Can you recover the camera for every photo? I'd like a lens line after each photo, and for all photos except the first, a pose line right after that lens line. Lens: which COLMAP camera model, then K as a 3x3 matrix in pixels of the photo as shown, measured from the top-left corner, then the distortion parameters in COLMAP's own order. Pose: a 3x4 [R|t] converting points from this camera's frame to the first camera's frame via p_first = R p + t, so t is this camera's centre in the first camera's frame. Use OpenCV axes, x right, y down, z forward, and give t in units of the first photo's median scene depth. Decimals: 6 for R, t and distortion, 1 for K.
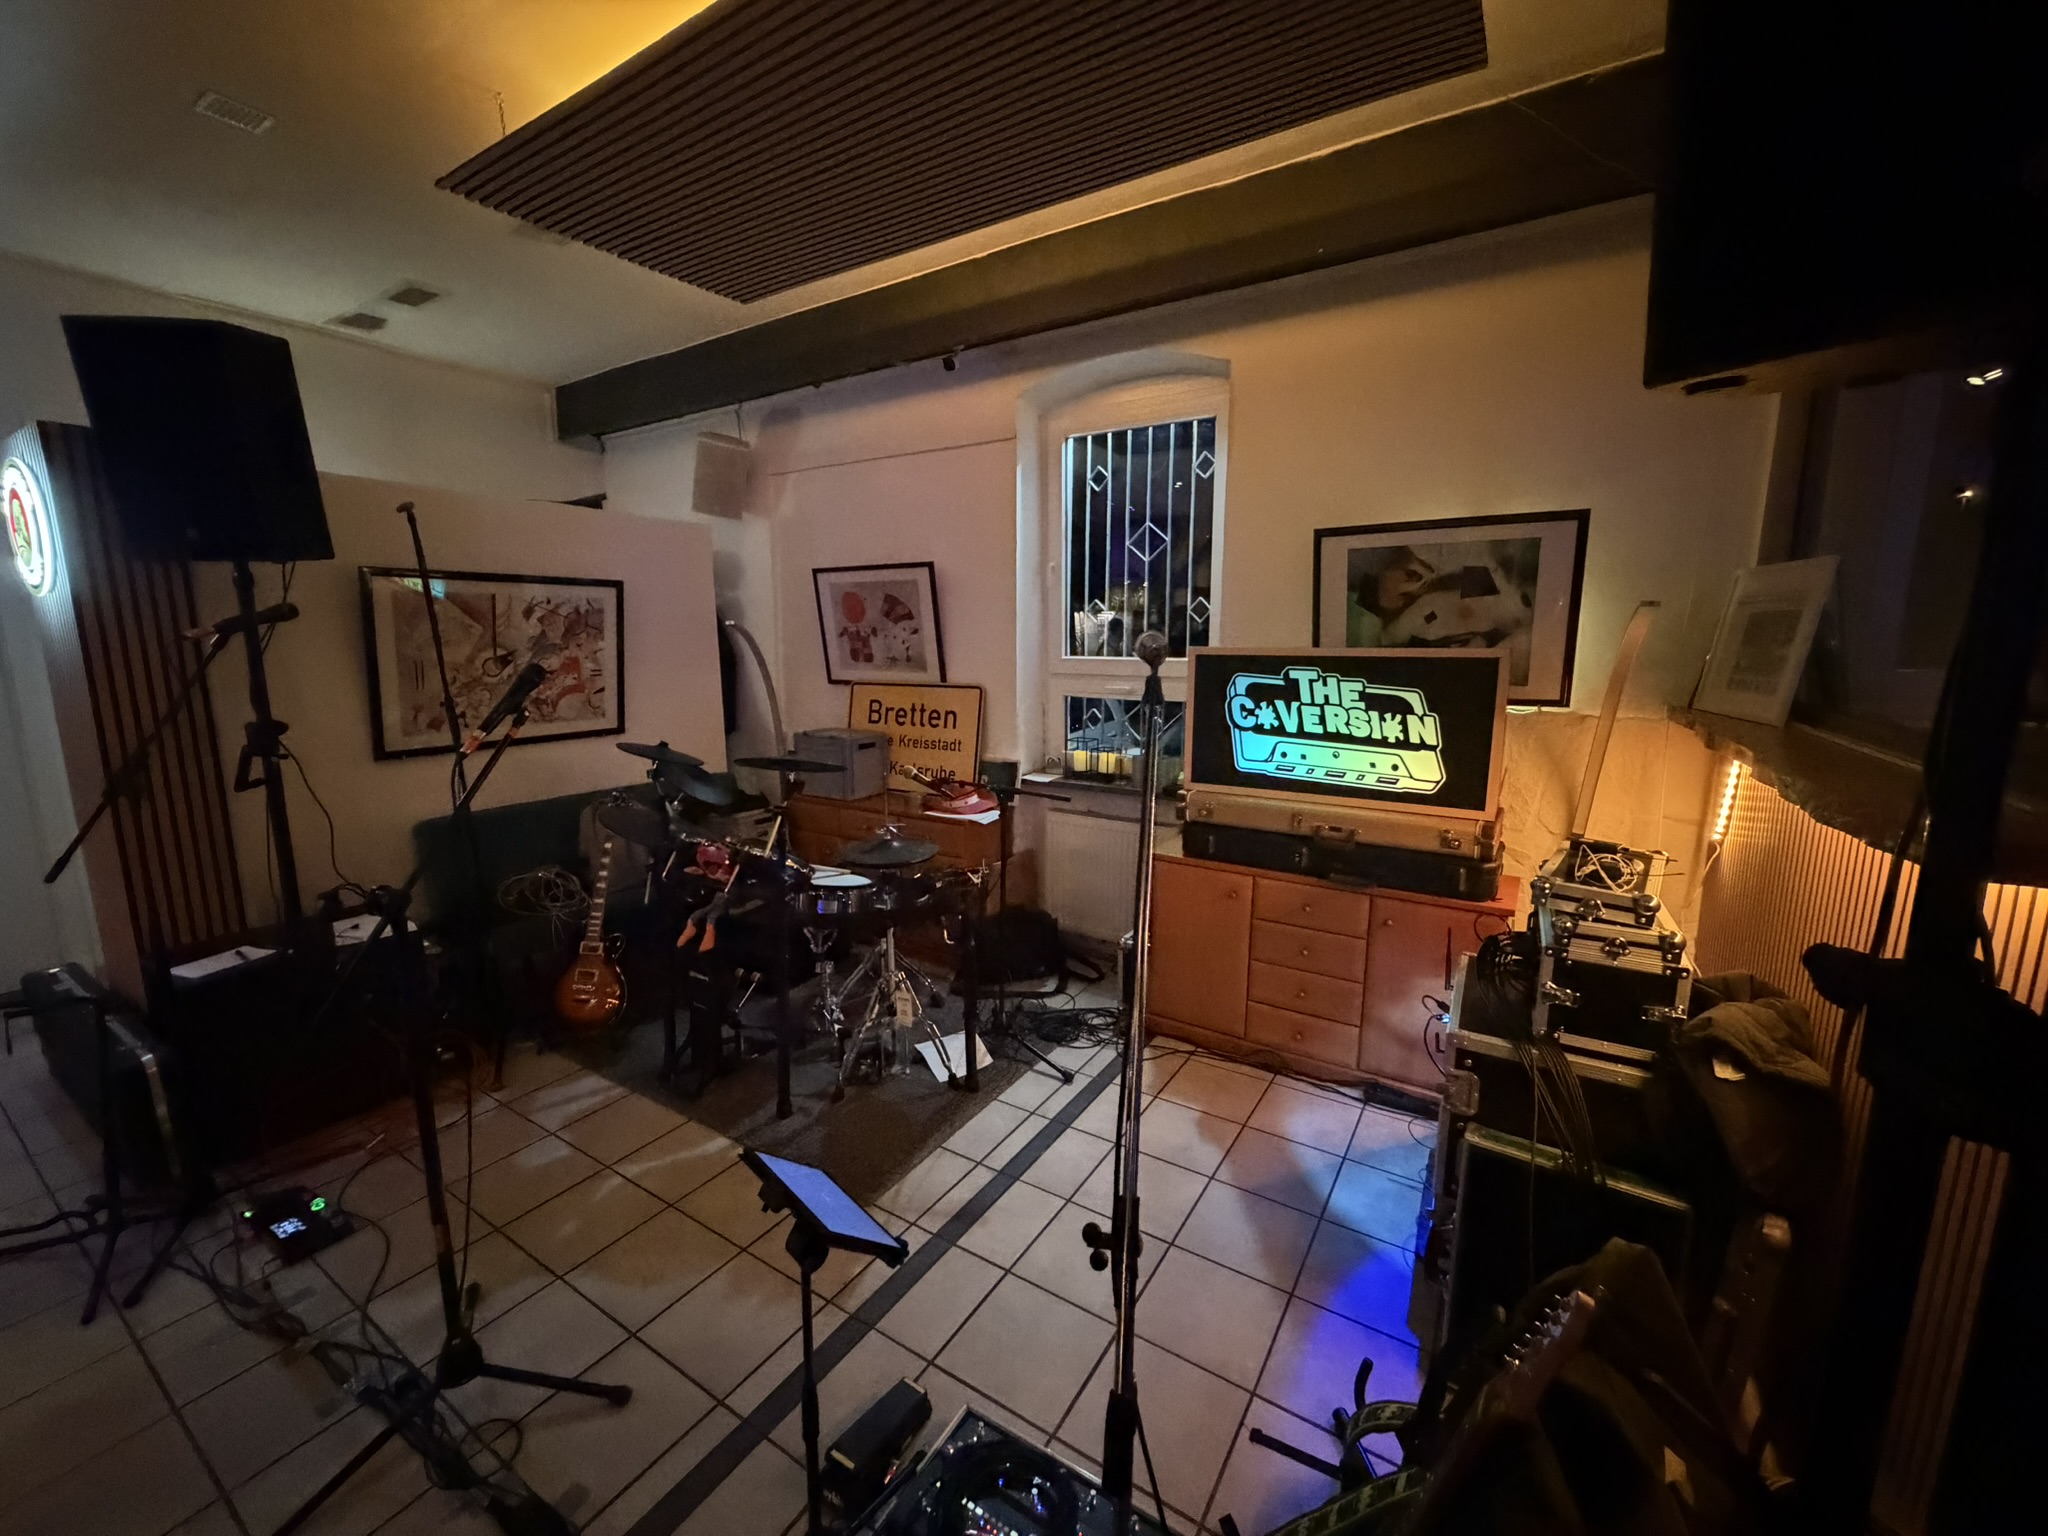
lens RADIAL K [[812.2, 0, 1024.0], [0, 812.2, 768.4], [0, 0, 1]] dist [-0.000133, -0.000004]
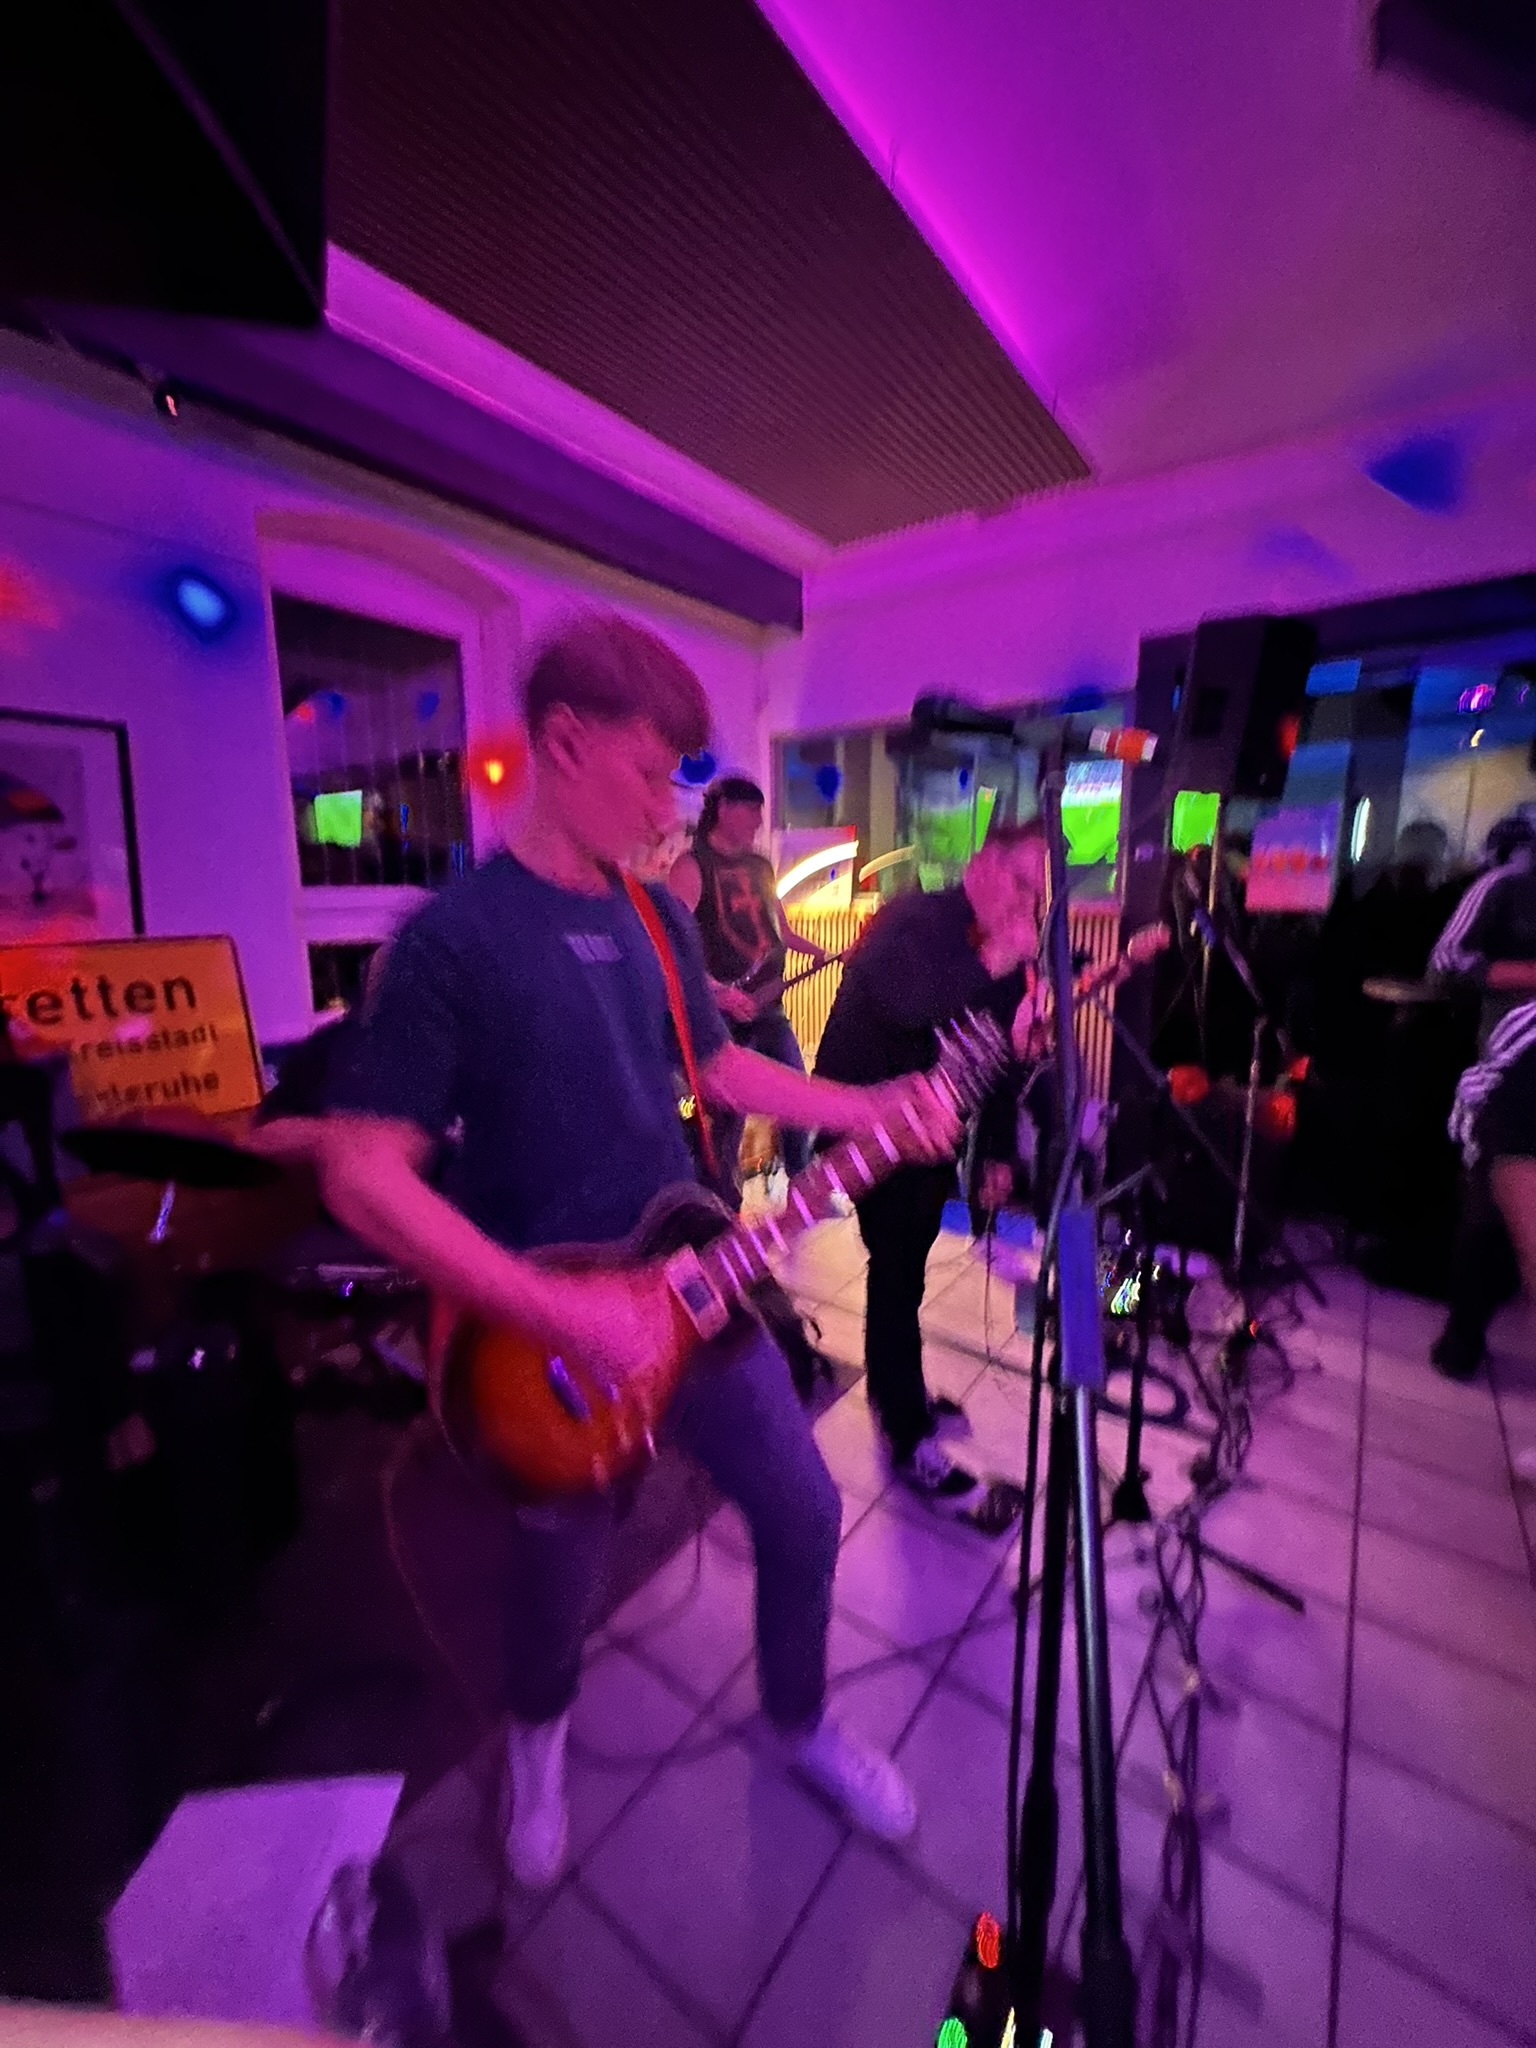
lens RADIAL K [[820.4, 0, 771.0], [0, 820.4, 1026.4], [0, 0, 1]] dist [-0.000059, 0.000373]
pose [[0.071262, -0.169739, 0.982909, -0.695148], [0.169496, 0.973144, 0.155764, -0.060357], [-0.982951, 0.155500, 0.098118, 0.535959]]
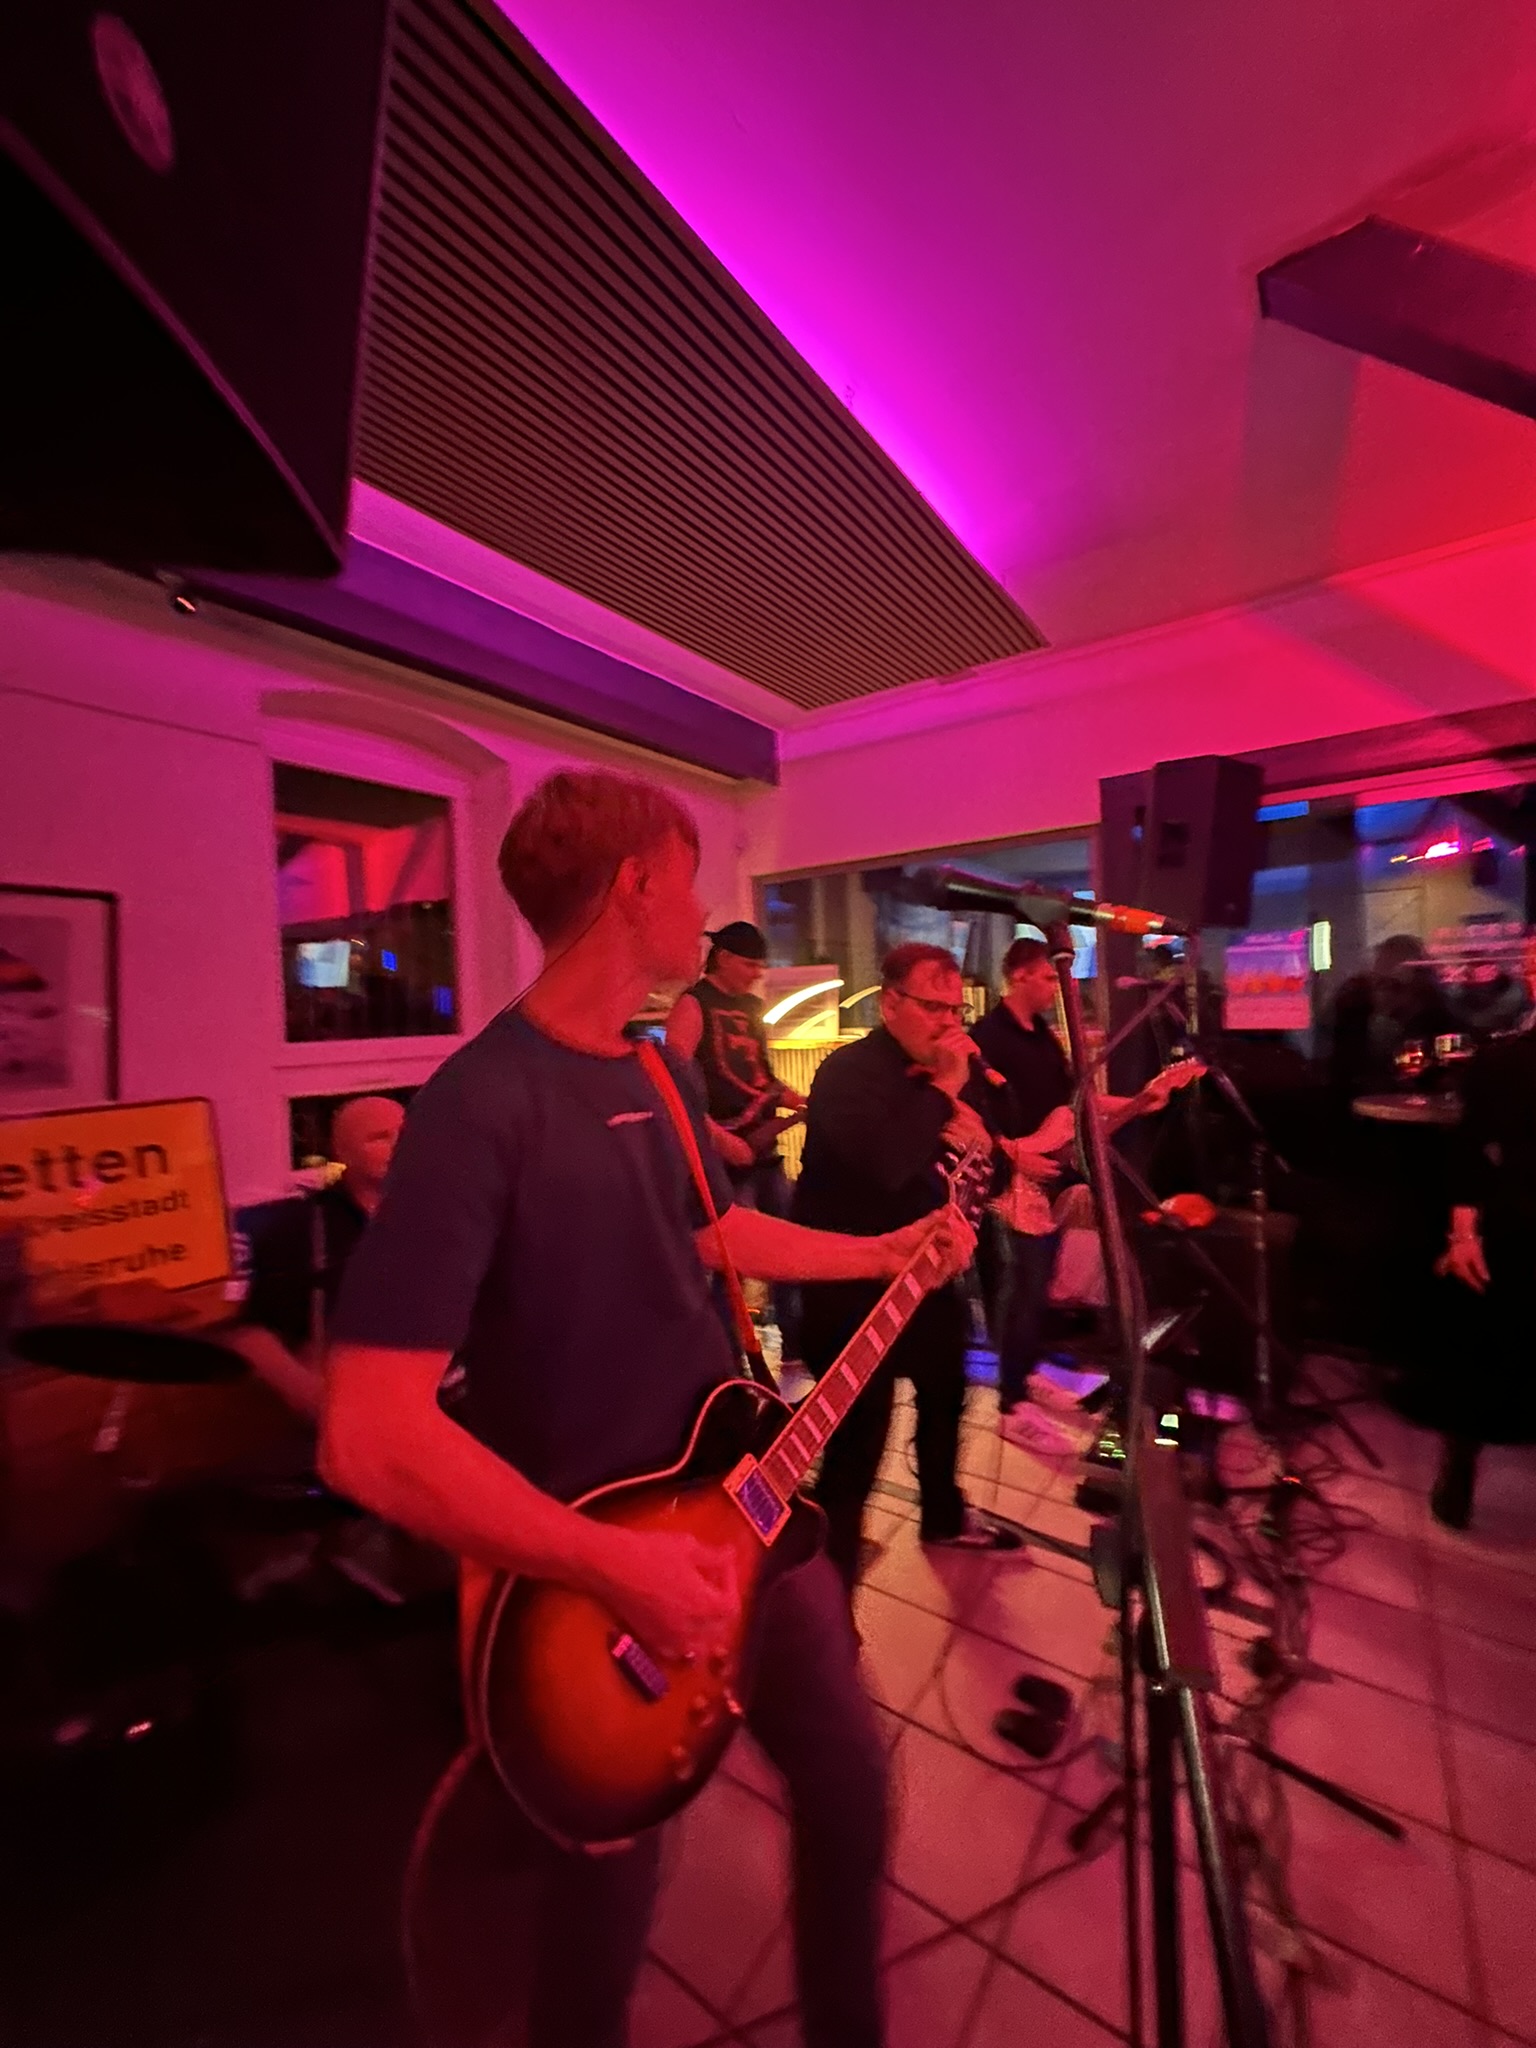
lens RADIAL K [[819.4, 0, 770.3], [0, 819.4, 1027.3], [0, 0, 1]] dist [0.000769, 0.000070]
pose [[0.048650, -0.022003, 0.998573, -0.685327], [0.201144, 0.979491, 0.011783, -0.074461], [-0.978353, 0.200284, 0.052078, 0.540693]]
